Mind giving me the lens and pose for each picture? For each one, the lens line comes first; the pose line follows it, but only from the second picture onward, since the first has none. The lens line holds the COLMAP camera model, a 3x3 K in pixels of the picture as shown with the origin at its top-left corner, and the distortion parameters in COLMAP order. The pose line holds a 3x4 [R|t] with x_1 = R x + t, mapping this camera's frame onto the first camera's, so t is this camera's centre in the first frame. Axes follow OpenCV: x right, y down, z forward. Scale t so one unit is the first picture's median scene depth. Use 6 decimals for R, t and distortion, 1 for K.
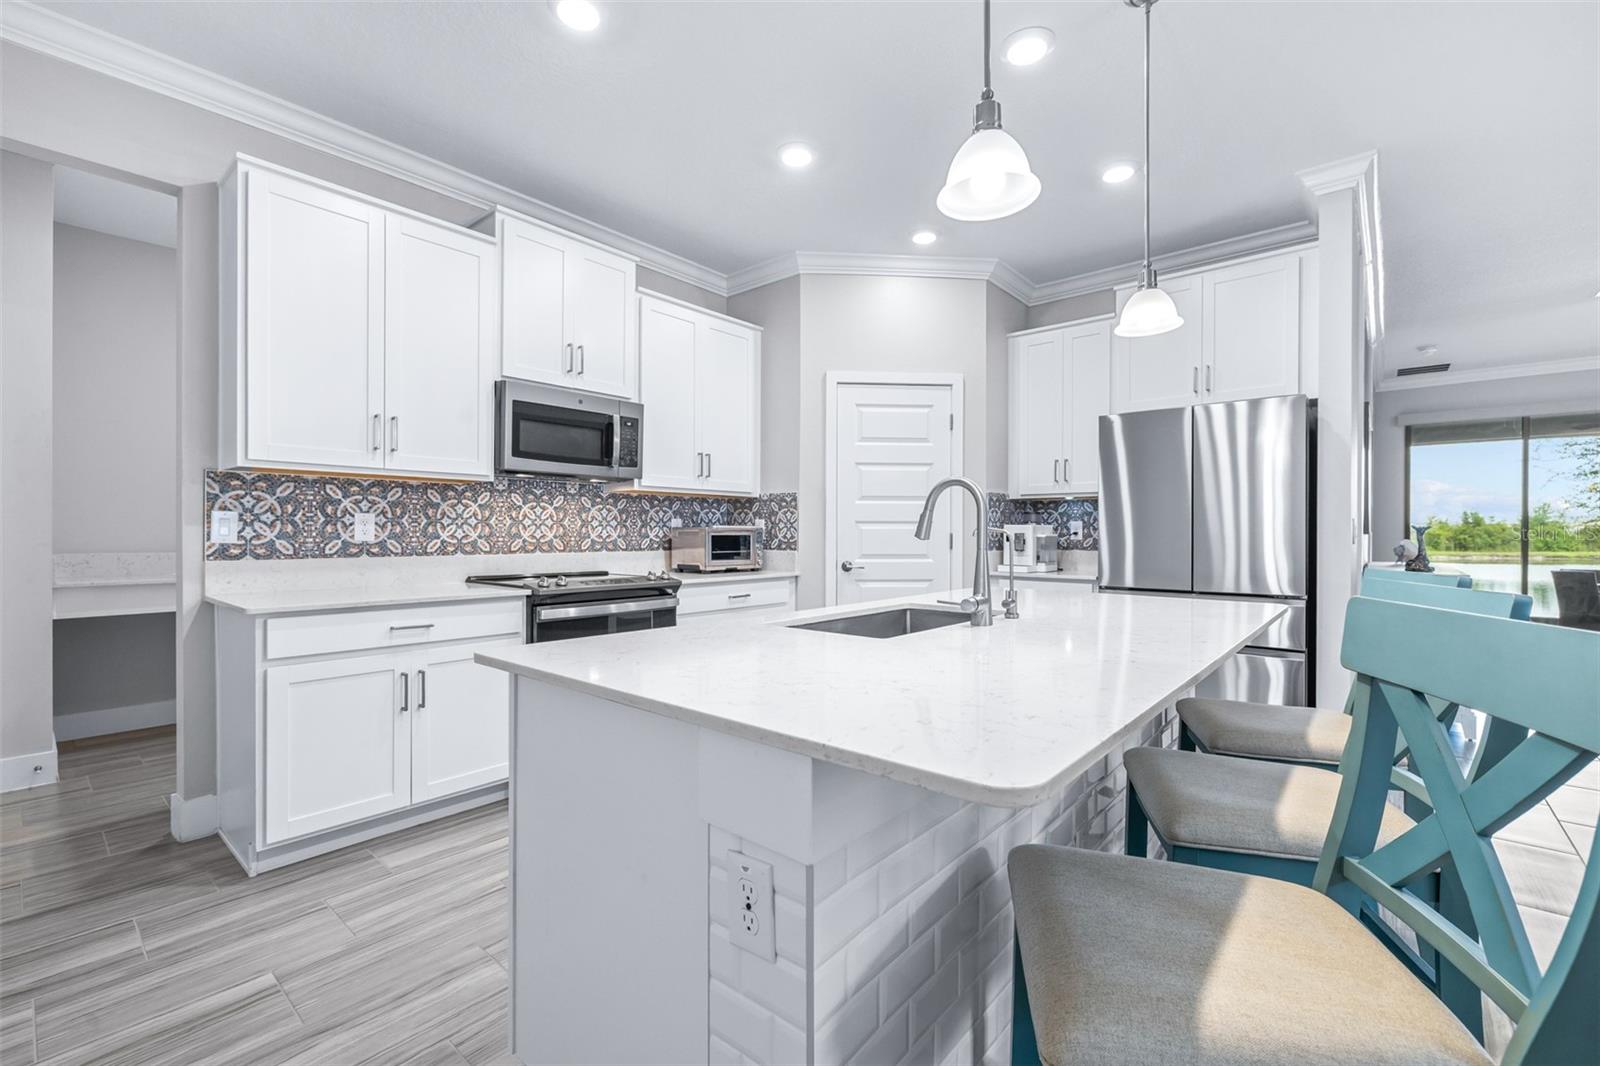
lens RADIAL K [[679.1, 0, 798.3], [0, 679.1, 534.9], [0, 0, 1]] dist [-0.000051, -0.000398]
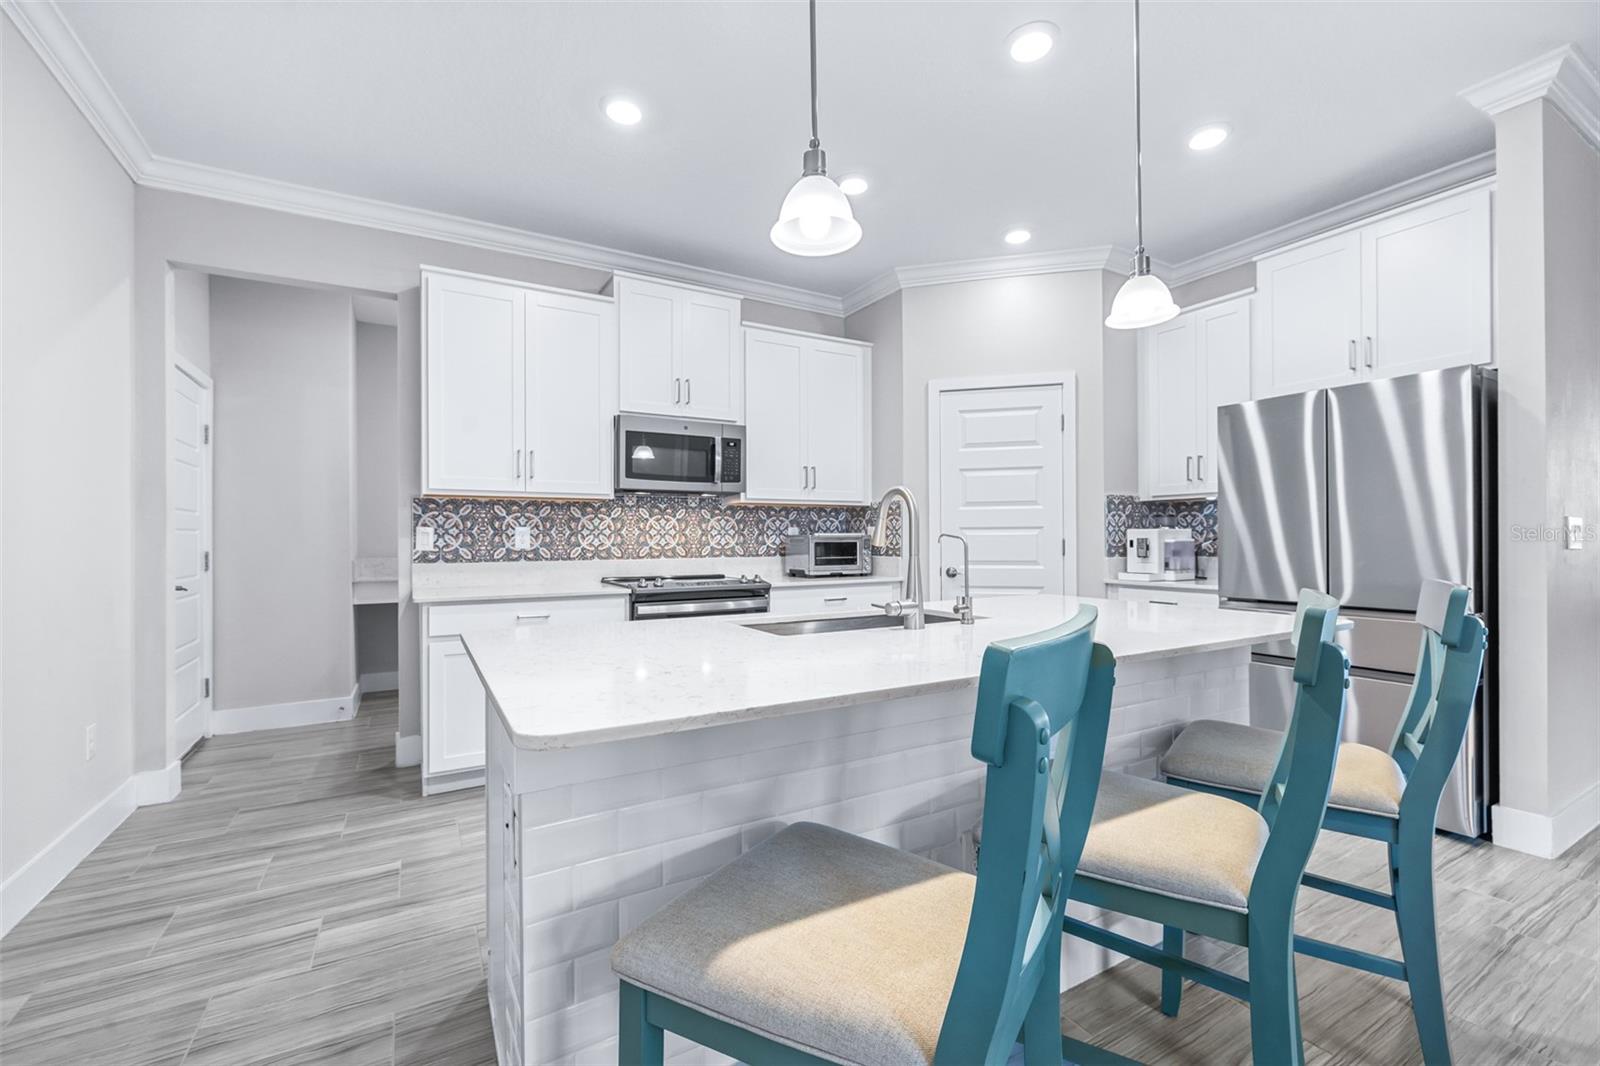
lens RADIAL K [[668.4, 0, 801.1], [0, 668.4, 538.0], [0, 0, 1]] dist [-0.000640, -0.000127]
pose [[0.944532, -0.007794, -0.328328, 0.241771], [0.006323, 0.999965, -0.005549, -0.000638], [0.328359, 0.003165, 0.944548, -0.011808]]
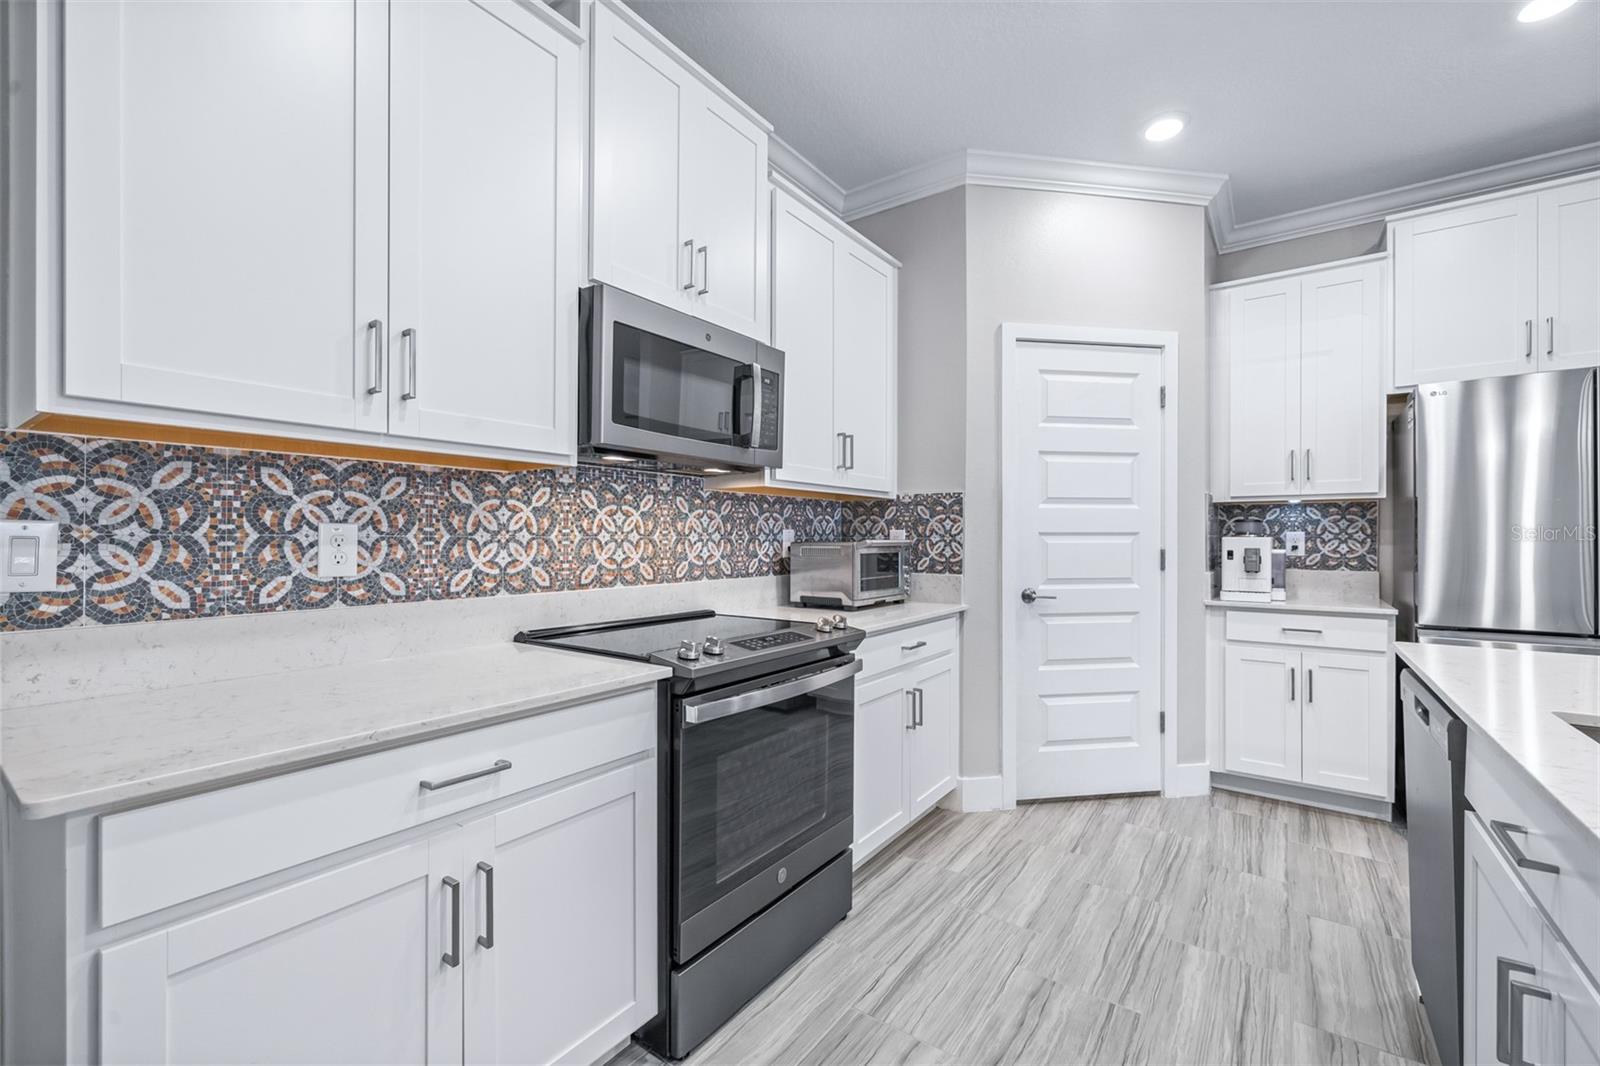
lens RADIAL K [[668.4, 0, 801.1], [0, 668.4, 538.0], [0, 0, 1]] dist [-0.000640, -0.000127]
pose [[0.996381, -0.002221, 0.084967, -0.294230], [0.002514, 0.999991, -0.003337, -0.016439], [-0.084959, 0.003539, 0.996378, 0.410475]]
